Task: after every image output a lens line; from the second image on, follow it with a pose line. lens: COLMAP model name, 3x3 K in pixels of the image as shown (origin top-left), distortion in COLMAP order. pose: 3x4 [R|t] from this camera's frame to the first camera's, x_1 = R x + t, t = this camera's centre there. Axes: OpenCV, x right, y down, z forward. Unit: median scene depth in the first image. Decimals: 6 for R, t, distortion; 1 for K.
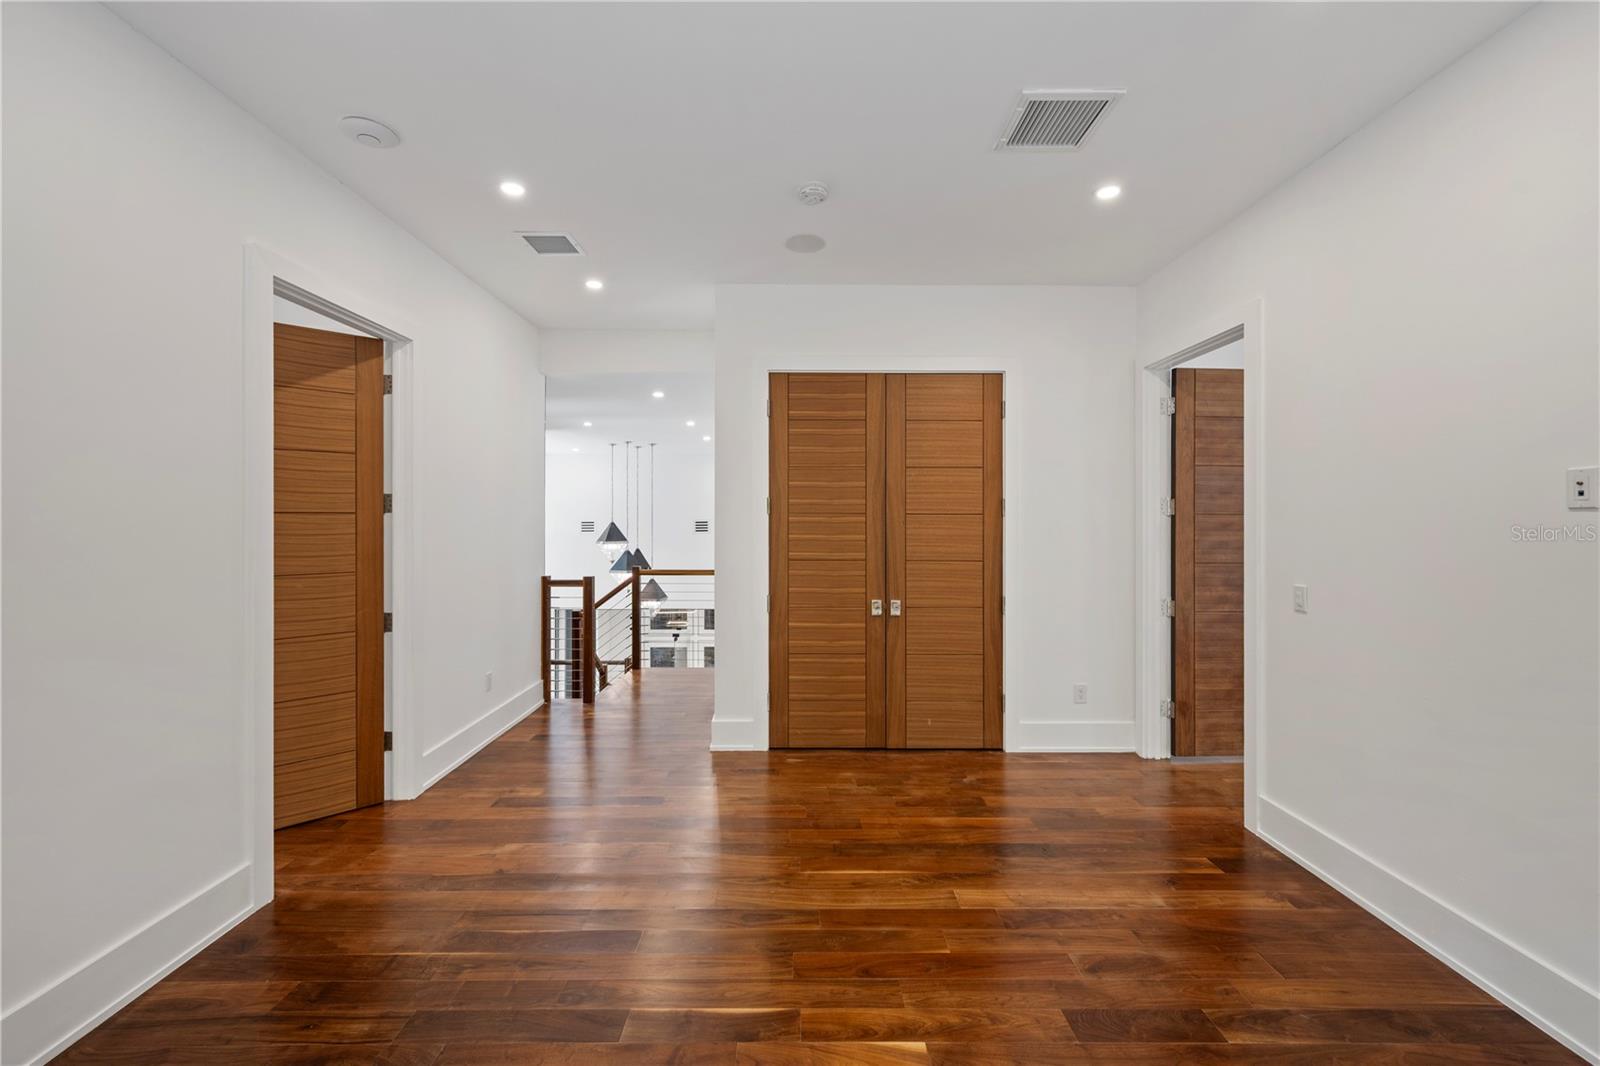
lens RADIAL K [[645.0, 0, 797.8], [0, 645.0, 524.5], [0, 0, 1]] dist [-0.000758, -0.000199]
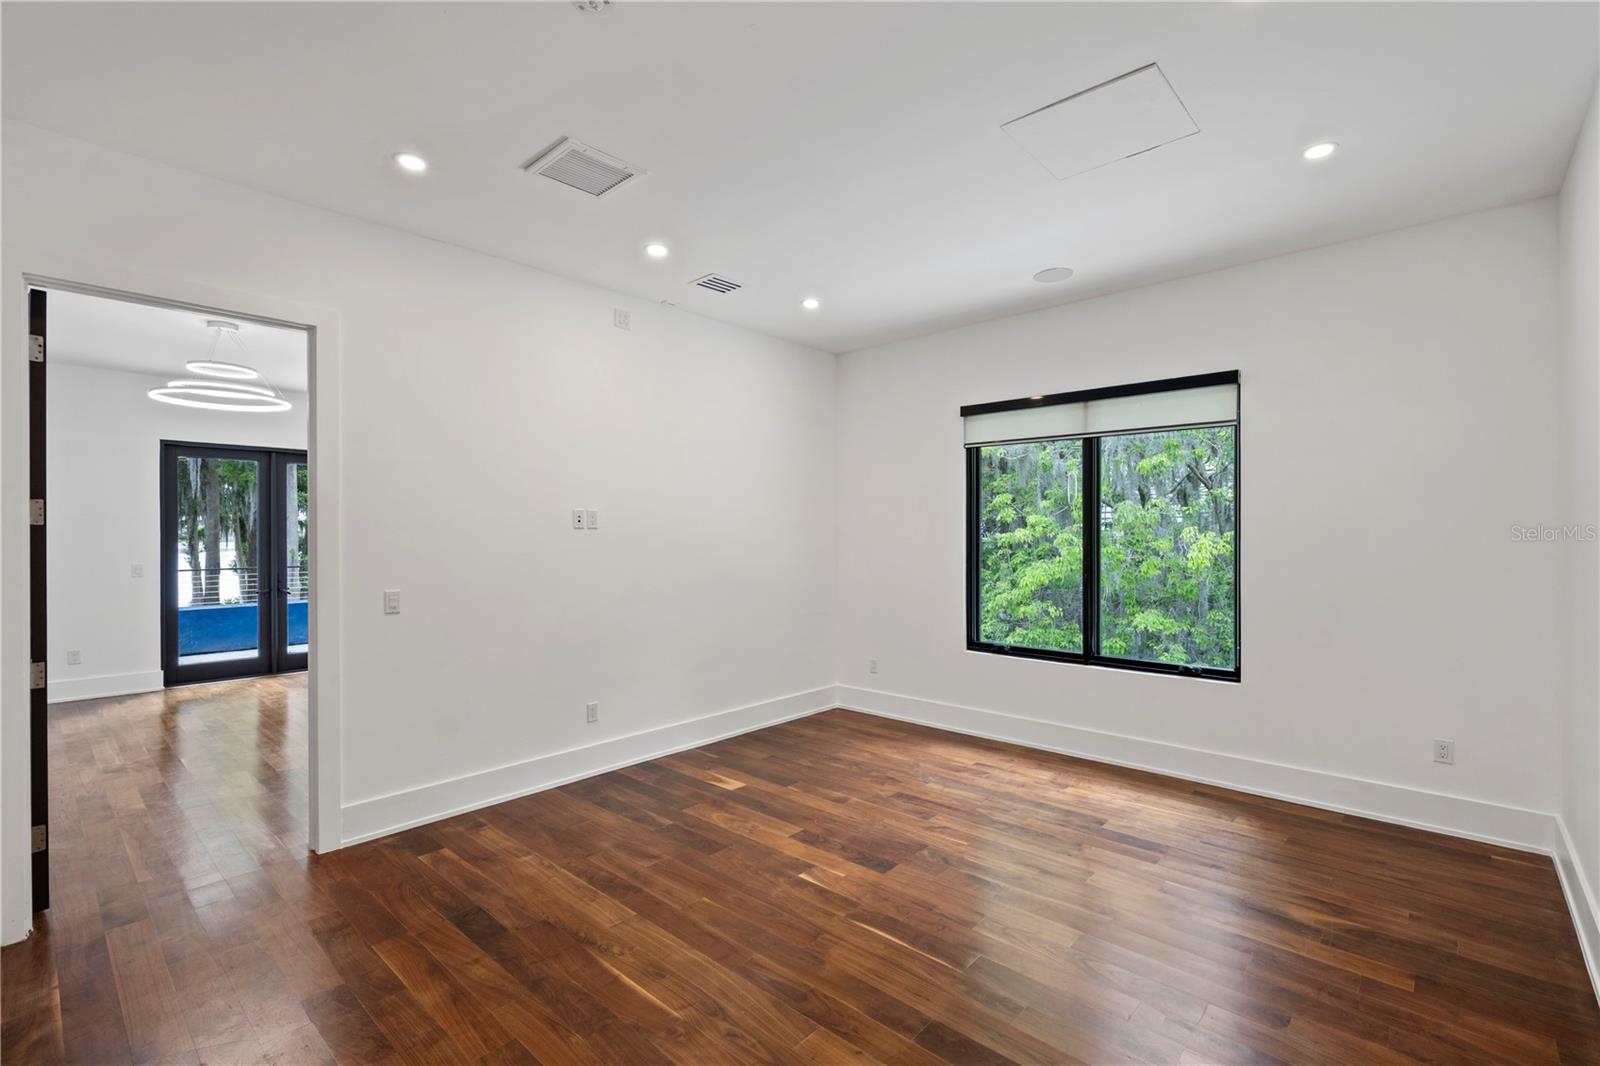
lens RADIAL K [[730.4, 0, 793.4], [0, 730.4, 534.4], [0, 0, 1]] dist [0.018096, 0.000187]
pose [[-0.736347, 0.005046, 0.676586, -0.725794], [0.010270, 0.999940, 0.003720, -0.003445], [-0.676527, 0.009687, -0.736355, 1.705675]]
